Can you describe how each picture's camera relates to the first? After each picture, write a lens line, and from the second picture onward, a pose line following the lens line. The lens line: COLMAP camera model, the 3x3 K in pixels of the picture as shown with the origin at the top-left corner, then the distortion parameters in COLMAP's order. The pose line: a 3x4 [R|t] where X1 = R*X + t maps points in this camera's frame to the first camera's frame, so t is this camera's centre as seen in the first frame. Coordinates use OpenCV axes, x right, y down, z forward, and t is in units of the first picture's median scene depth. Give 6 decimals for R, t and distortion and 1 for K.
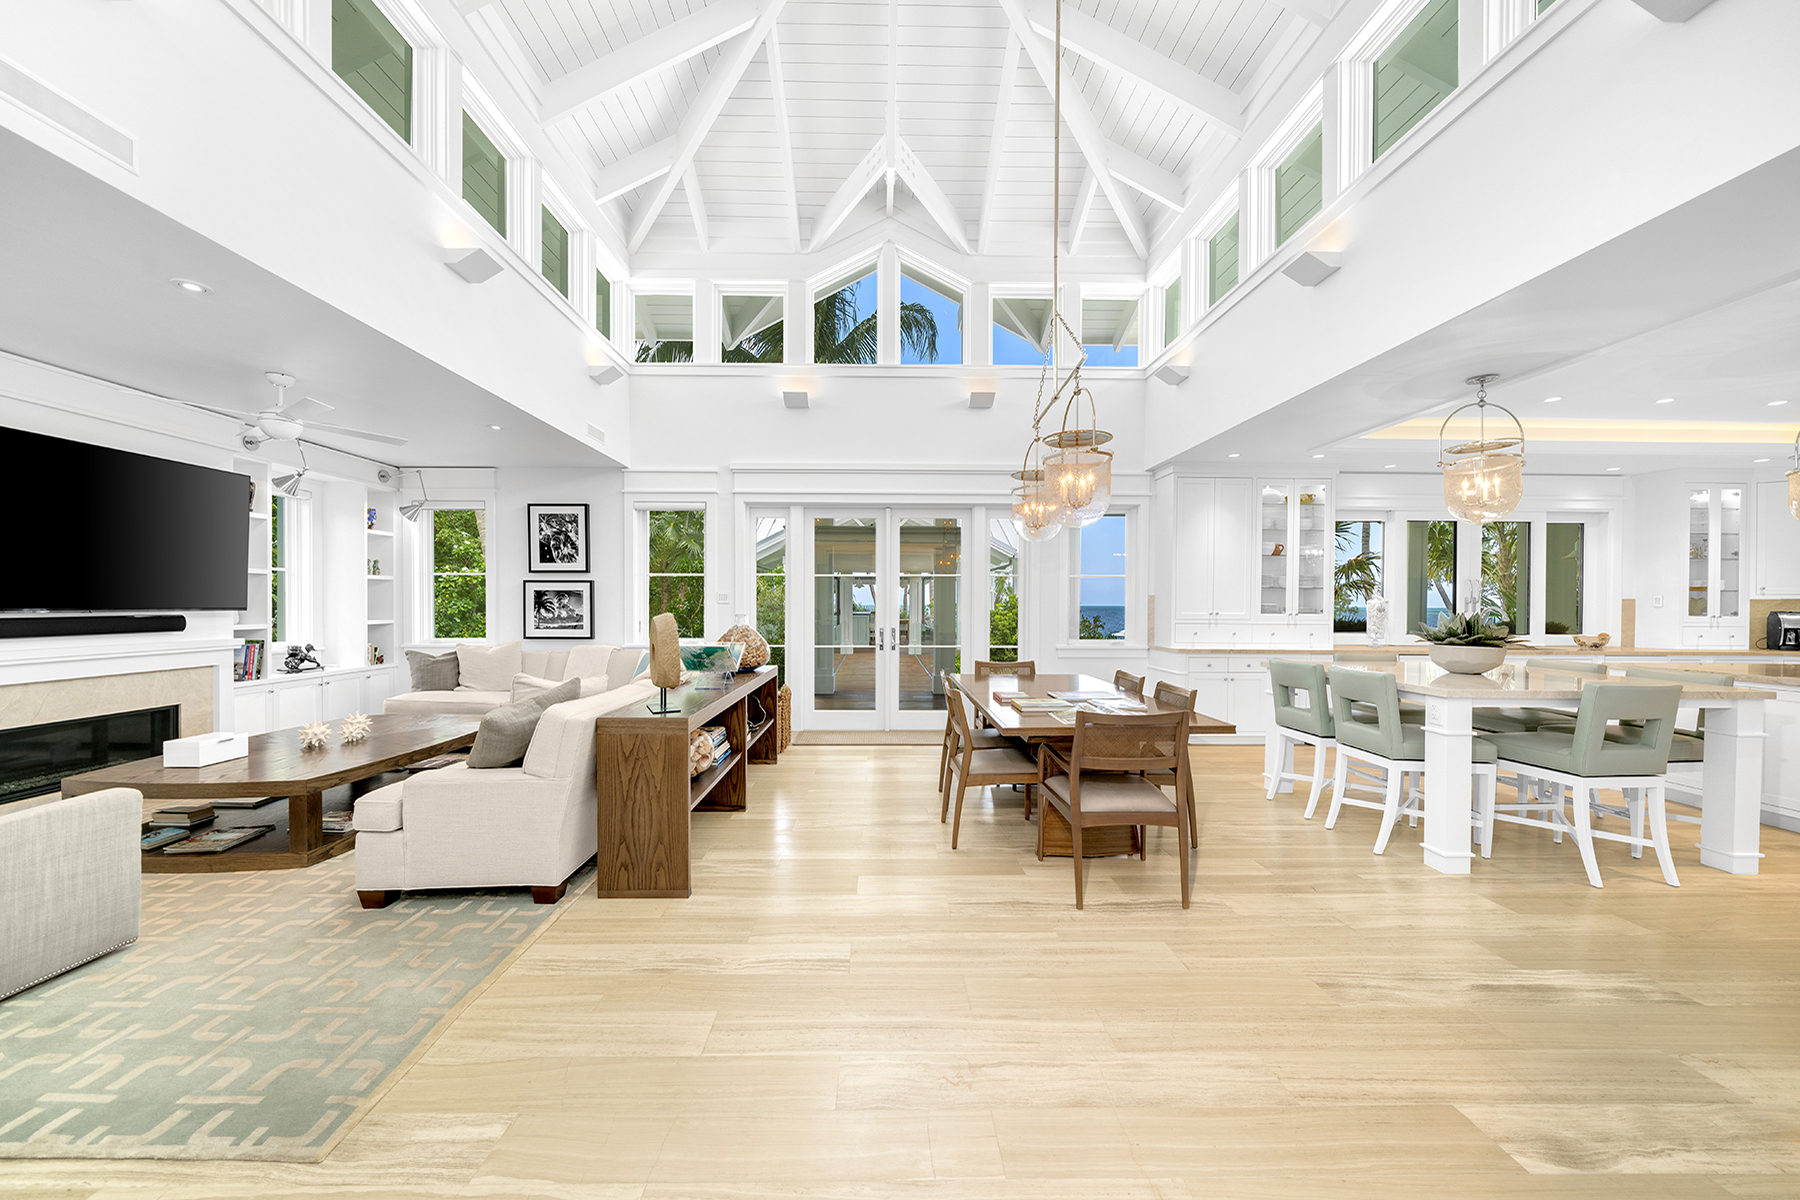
lens RADIAL K [[894.4, 0, 899.5], [0, 894.4, 604.1], [0, 0, 1]] dist [0.004835, 0.000496]
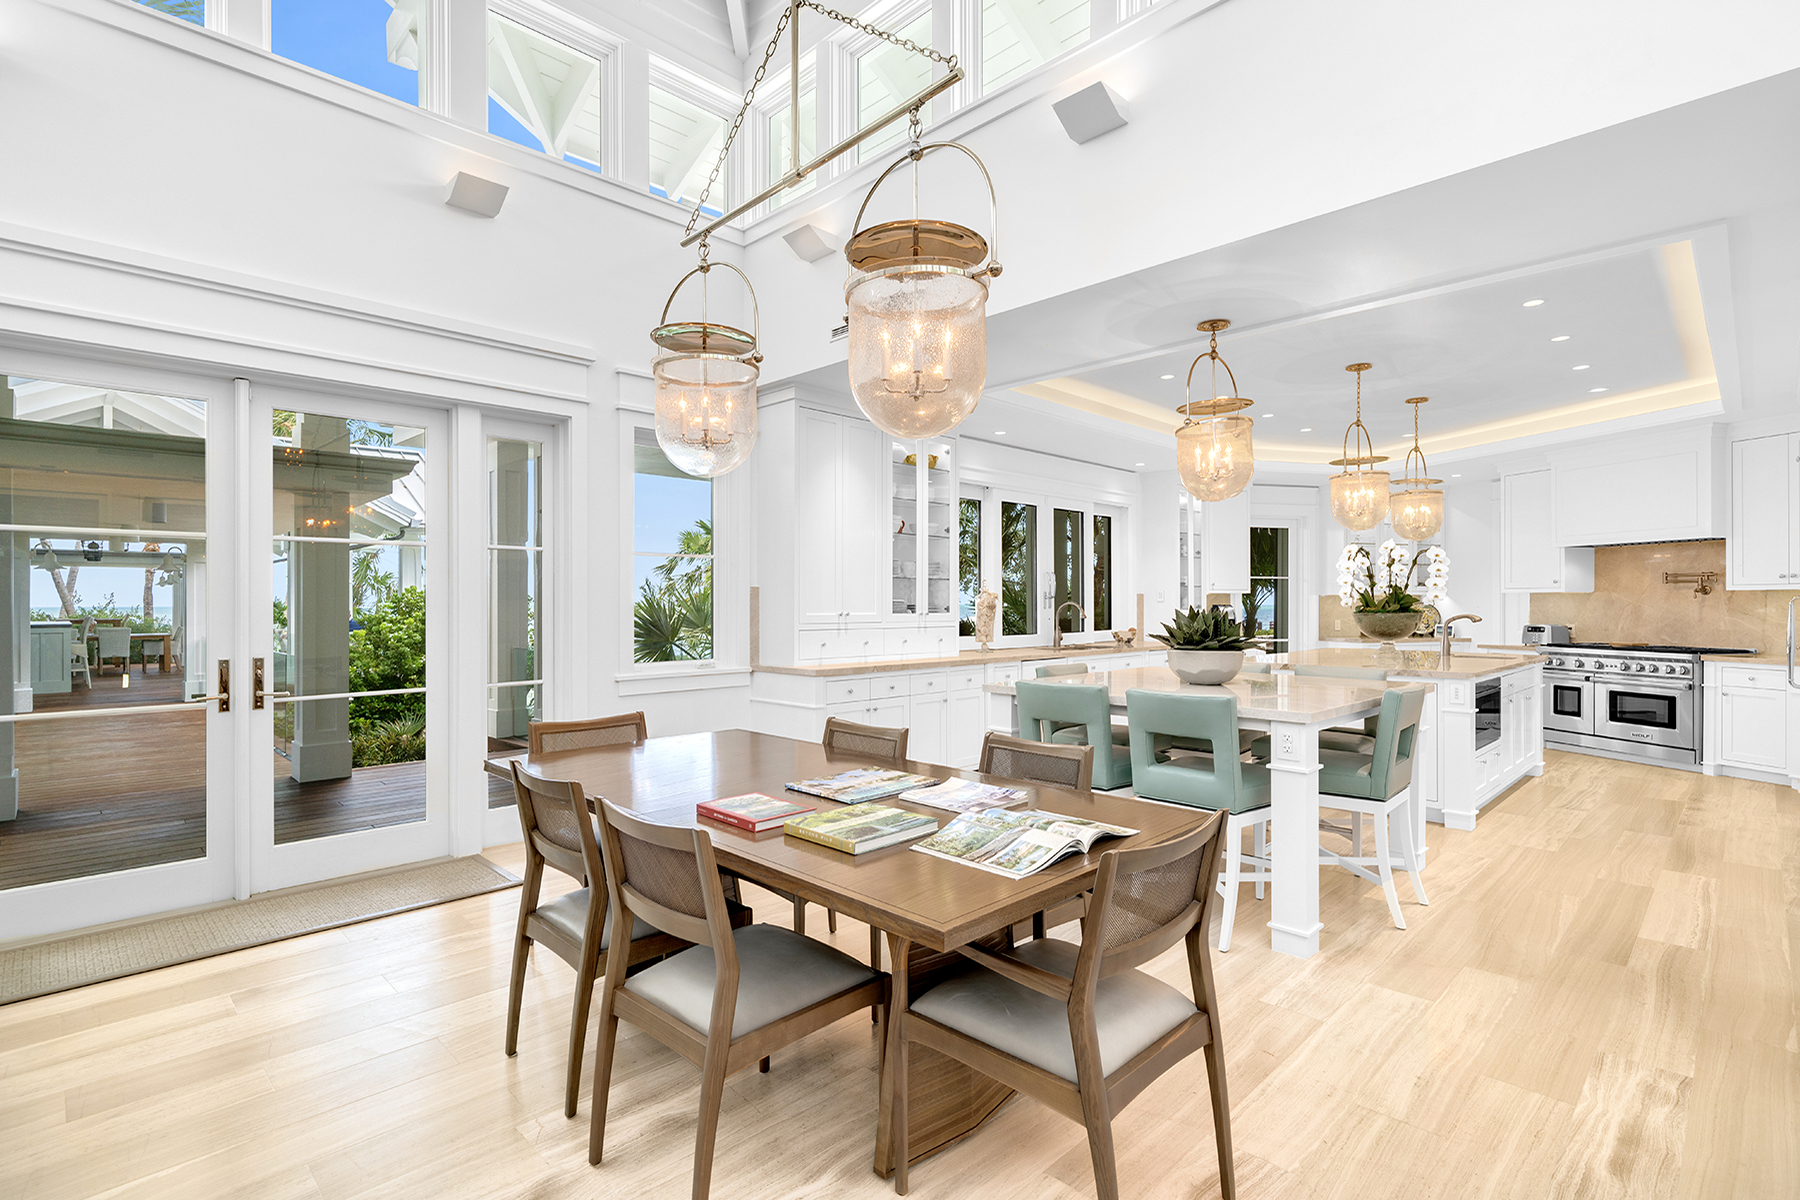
lens RADIAL K [[894.4, 0, 899.5], [0, 894.4, 604.1], [0, 0, 1]] dist [0.004835, 0.000496]
pose [[0.690033, -0.006555, 0.723748, -0.113454], [0.011942, 0.999926, -0.002329, 0.005065], [-0.723679, 0.010250, 0.690060, 0.497109]]
